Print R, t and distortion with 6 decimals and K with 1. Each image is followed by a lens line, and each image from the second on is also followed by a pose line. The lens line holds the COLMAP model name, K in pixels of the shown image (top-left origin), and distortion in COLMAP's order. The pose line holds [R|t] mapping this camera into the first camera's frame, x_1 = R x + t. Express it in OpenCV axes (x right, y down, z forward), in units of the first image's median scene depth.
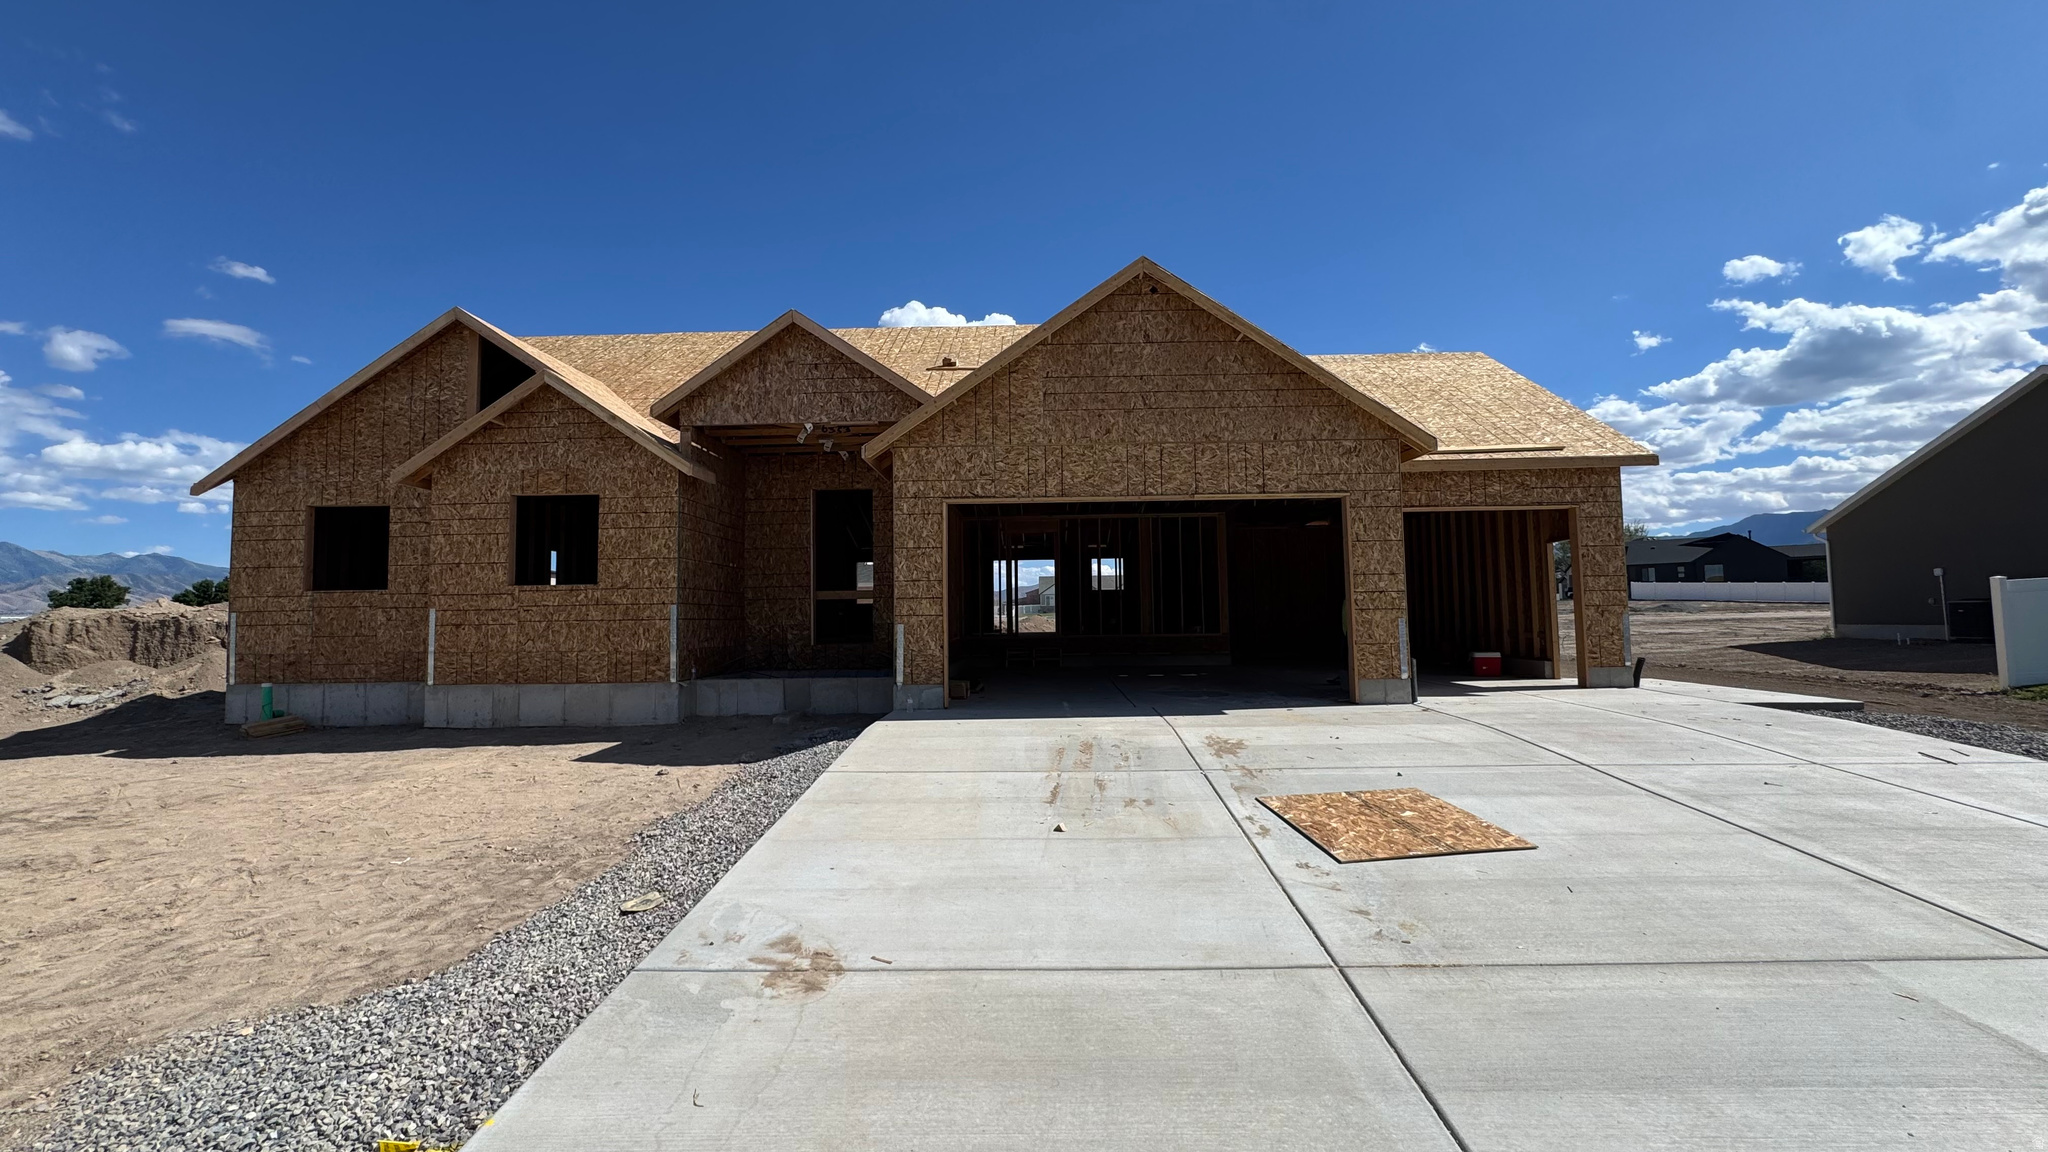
lens RADIAL K [[812.4, 0, 1023.3], [0, 812.4, 570.3], [0, 0, 1]] dist [-0.001241, 0.000188]
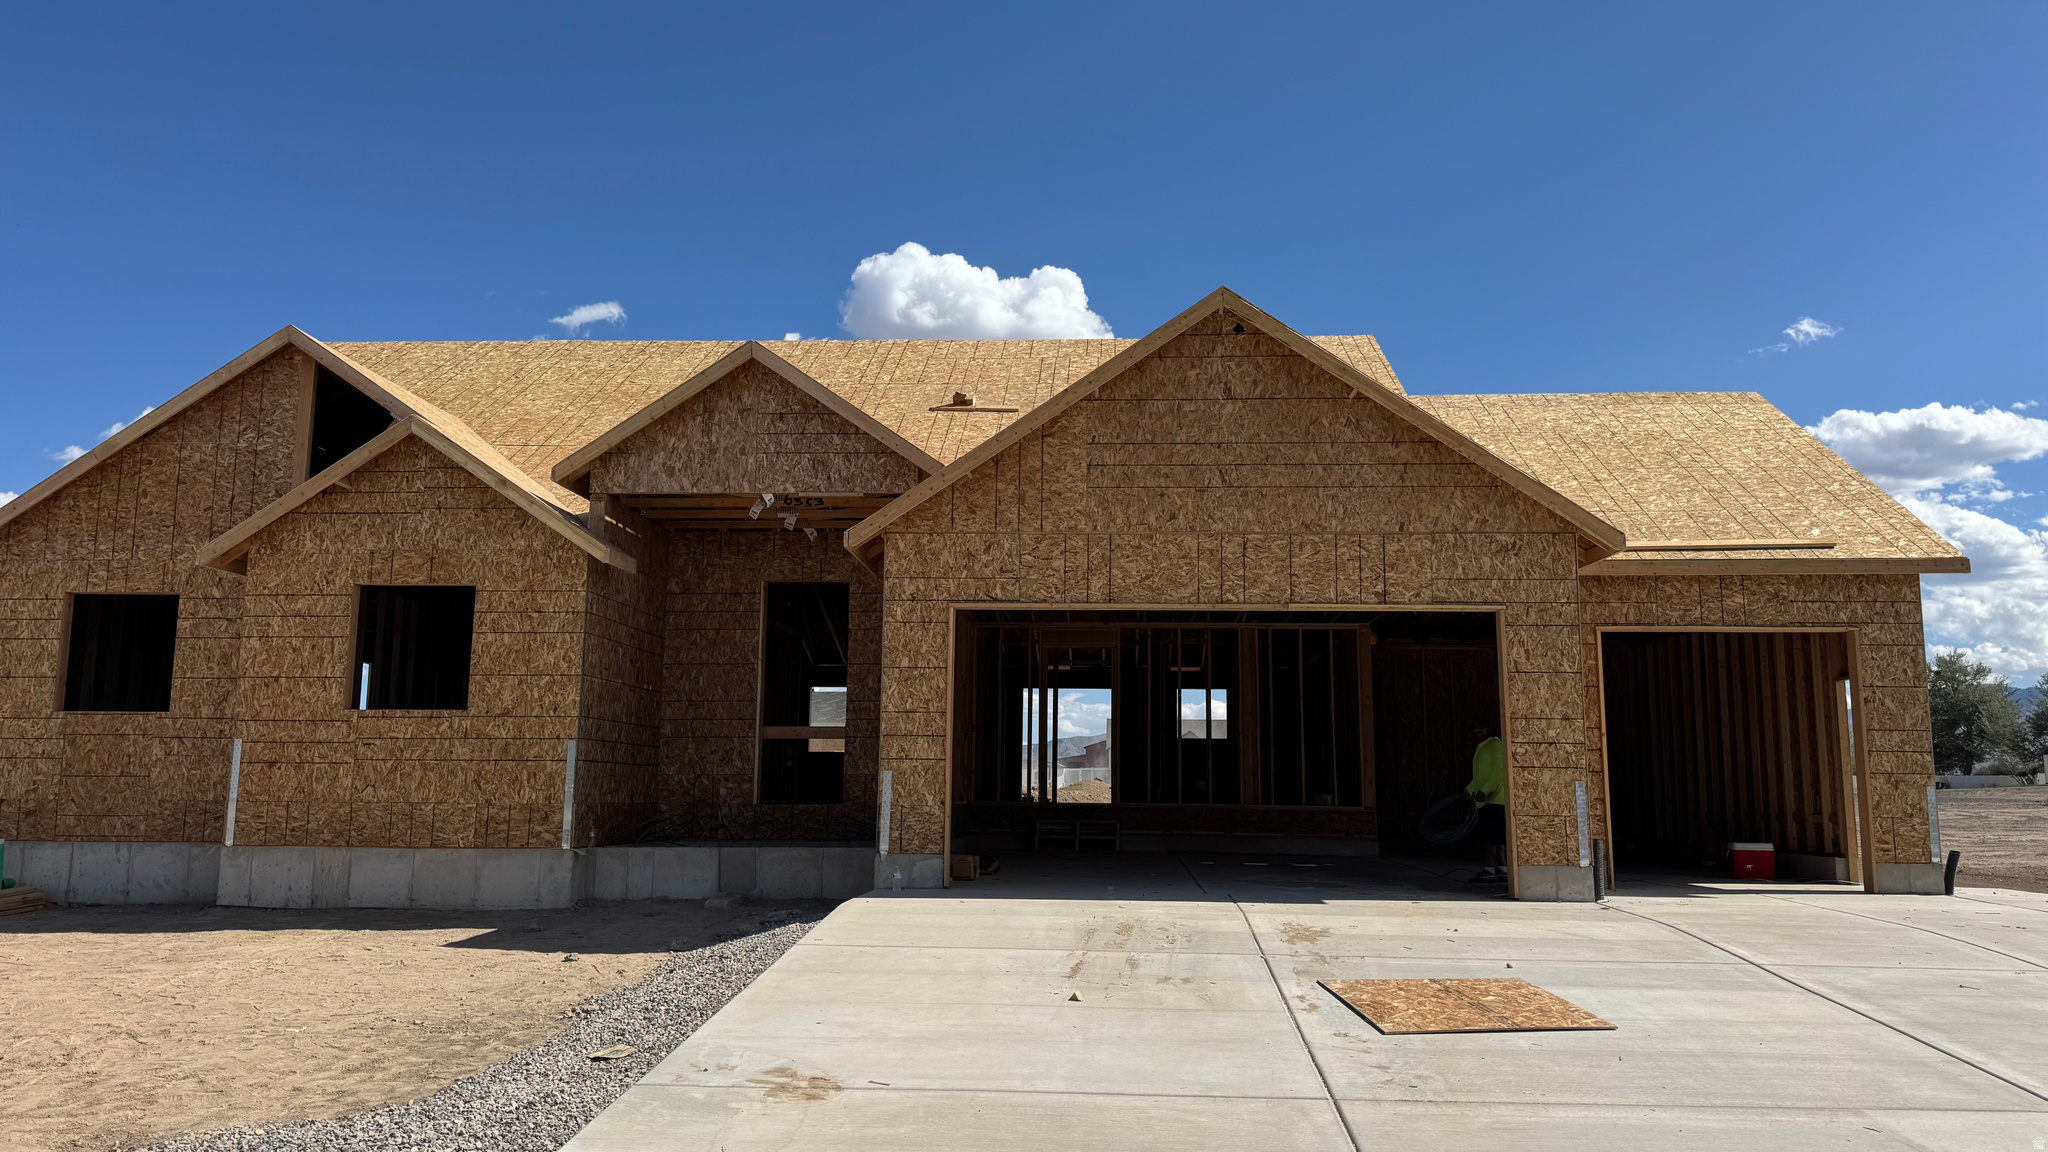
lens RADIAL K [[1468.0, 0, 1039.2], [0, 1468.0, 580.6], [0, 0, 1]] dist [0.112332, -0.160281]
pose [[0.999242, 0.019179, -0.033882, 0.026367], [-0.022047, 0.996018, -0.086384, 0.006175], [0.032090, 0.087065, 0.995686, -0.314496]]
